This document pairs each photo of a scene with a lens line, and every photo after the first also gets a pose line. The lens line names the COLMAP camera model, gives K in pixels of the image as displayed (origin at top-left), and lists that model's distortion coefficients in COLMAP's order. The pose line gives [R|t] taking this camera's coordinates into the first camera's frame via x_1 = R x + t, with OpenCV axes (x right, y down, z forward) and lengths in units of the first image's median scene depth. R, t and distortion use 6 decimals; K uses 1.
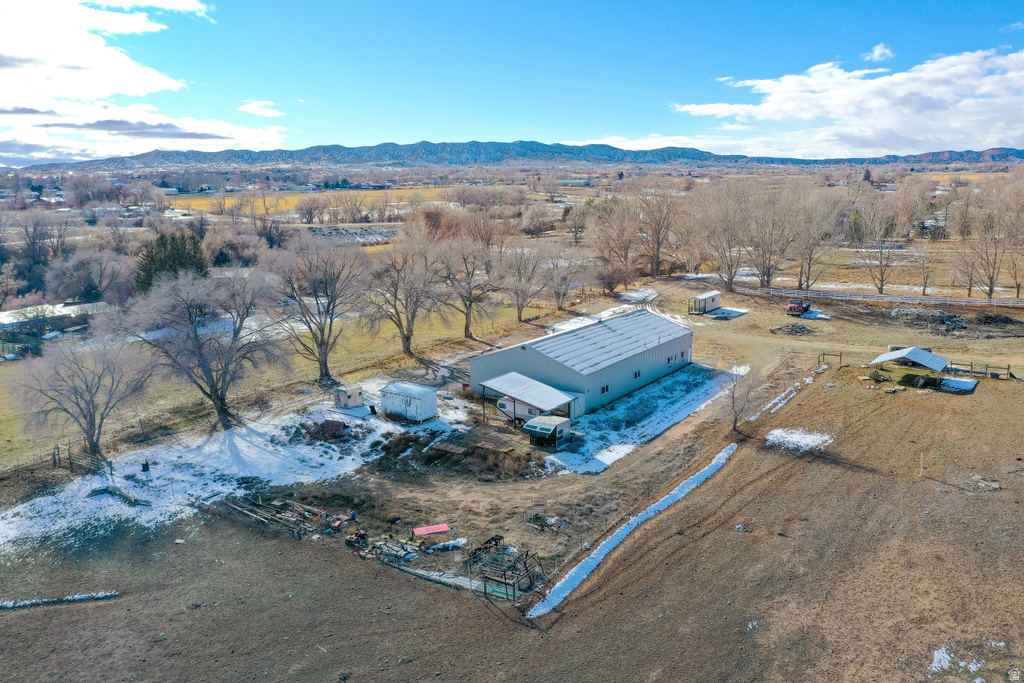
lens RADIAL K [[804.0, 0, 510.4], [0, 804.0, 336.4], [0, 0, 1]] dist [-0.004062, 0.002133]
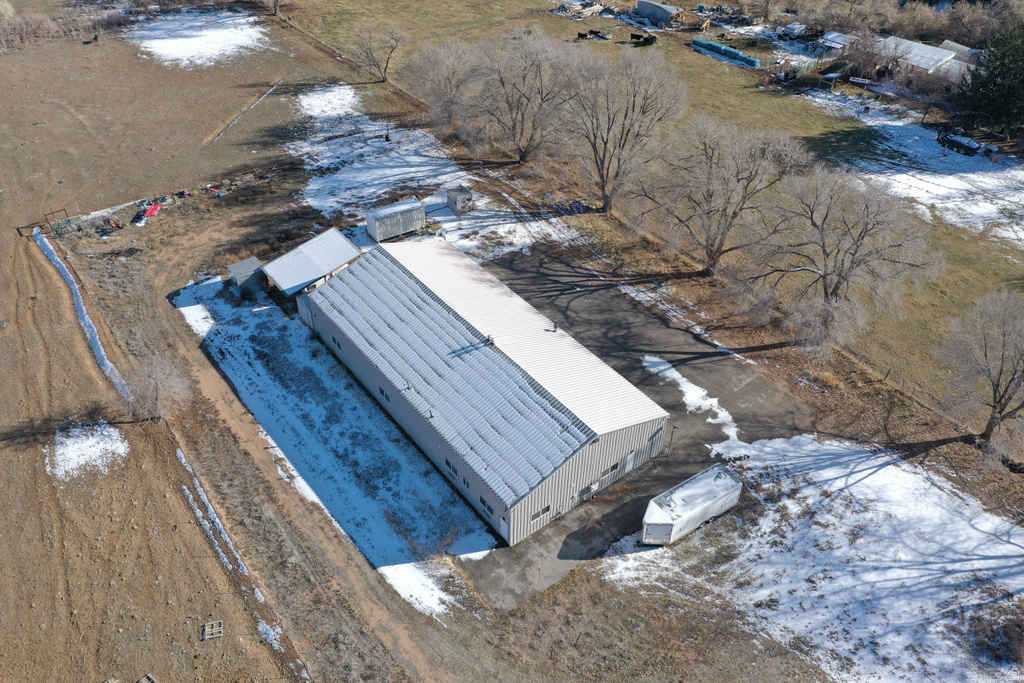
lens RADIAL K [[804.0, 0, 512.8], [0, 804.0, 347.4], [0, 0, 1]] dist [-0.004062, 0.002133]
pose [[-0.318513, 0.610968, -0.724754, 0.785182], [-0.189879, 0.707955, 0.680254, -0.620056], [0.928706, 0.354285, -0.109483, 1.524738]]
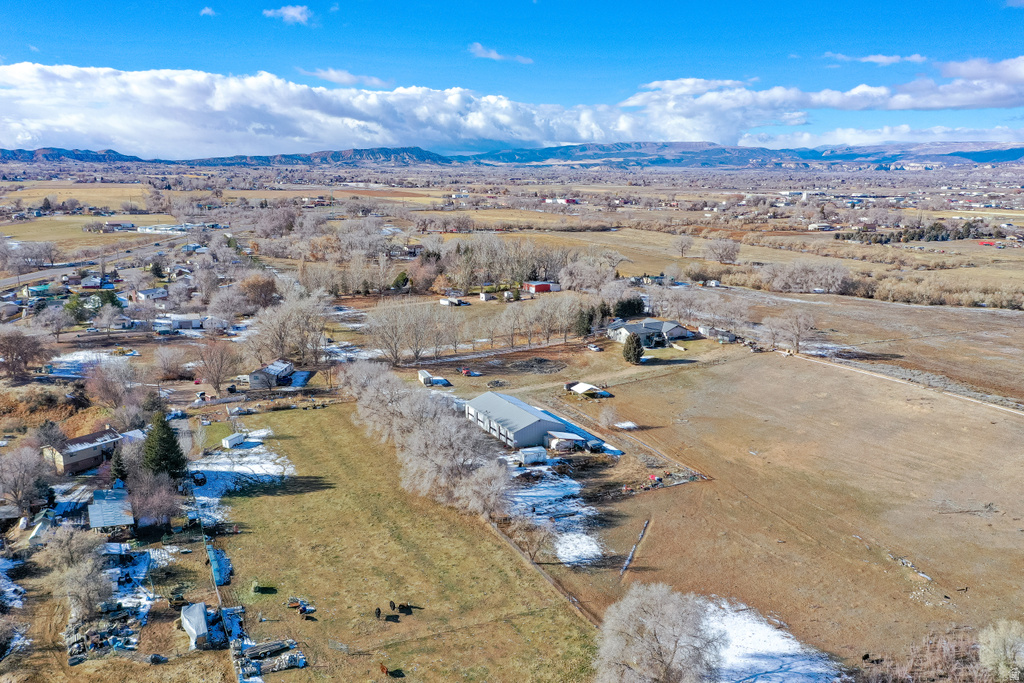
lens RADIAL K [[804.0, 0, 492.9], [0, 804.0, 363.4], [0, 0, 1]] dist [-0.004062, 0.002133]
pose [[0.494928, -0.191555, 0.847557, -2.383064], [0.160203, 0.978793, 0.127665, -0.558810], [-0.854038, 0.072597, 0.515120, -0.106795]]
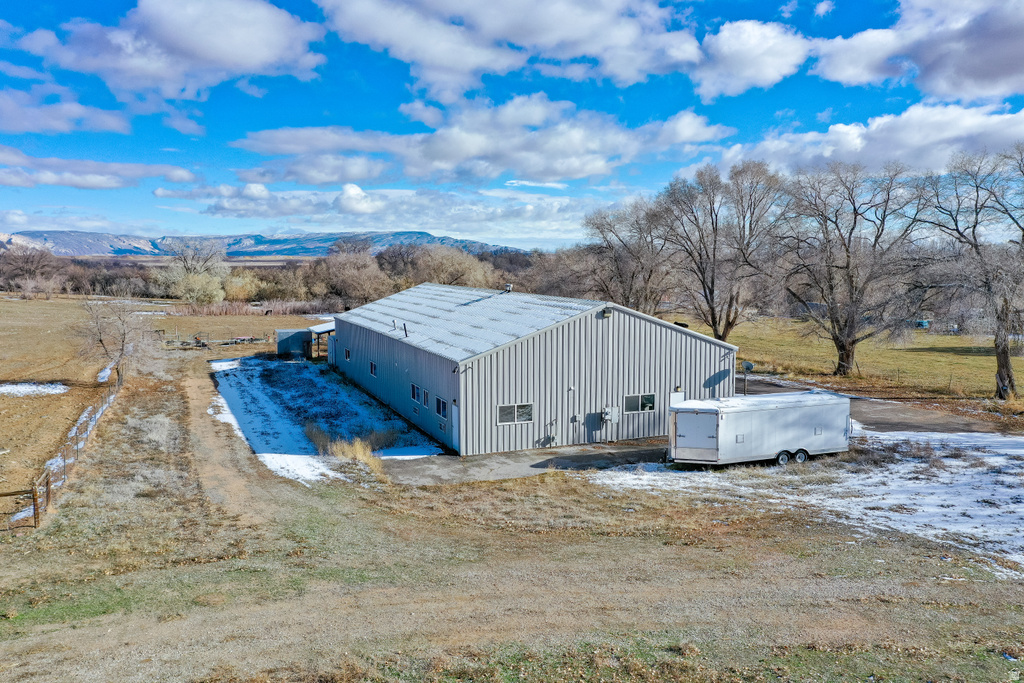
lens RADIAL K [[804.0, 0, 512.4], [0, 804.0, 338.4], [0, 0, 1]] dist [-0.004062, 0.002133]
pose [[-0.547467, 0.094610, -0.831462, 0.728159], [-0.152493, 0.965673, 0.210289, -0.131207], [0.822816, 0.241918, -0.514247, 1.770413]]
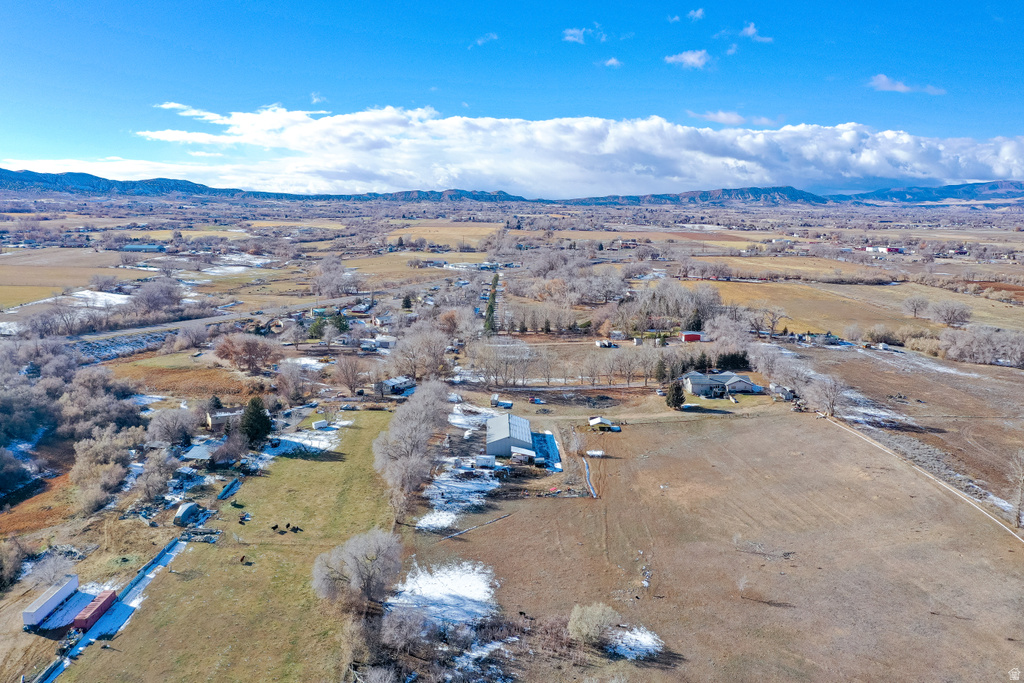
lens RADIAL K [[804.0, 0, 506.3], [0, 804.0, 334.7], [0, 0, 1]] dist [-0.004062, 0.002133]
pose [[0.821829, -0.073392, 0.564988, -1.998316], [0.093541, 0.995593, -0.006737, -0.419777], [-0.562003, 0.058386, 0.825072, -1.791342]]
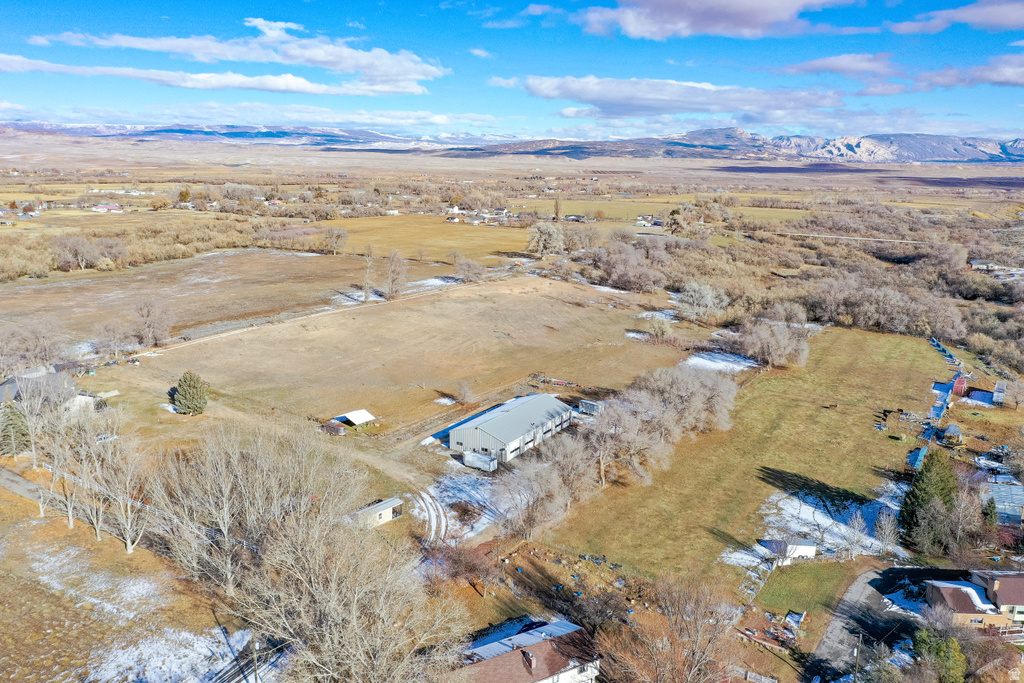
lens RADIAL K [[804.0, 0, 508.0], [0, 804.0, 351.2], [0, 0, 1]] dist [-0.004062, 0.002133]
pose [[-0.999411, 0.000689, -0.034298, 0.243922], [-0.013793, 0.907346, 0.420159, -1.272149], [0.031410, 0.420385, -0.906802, 3.638986]]
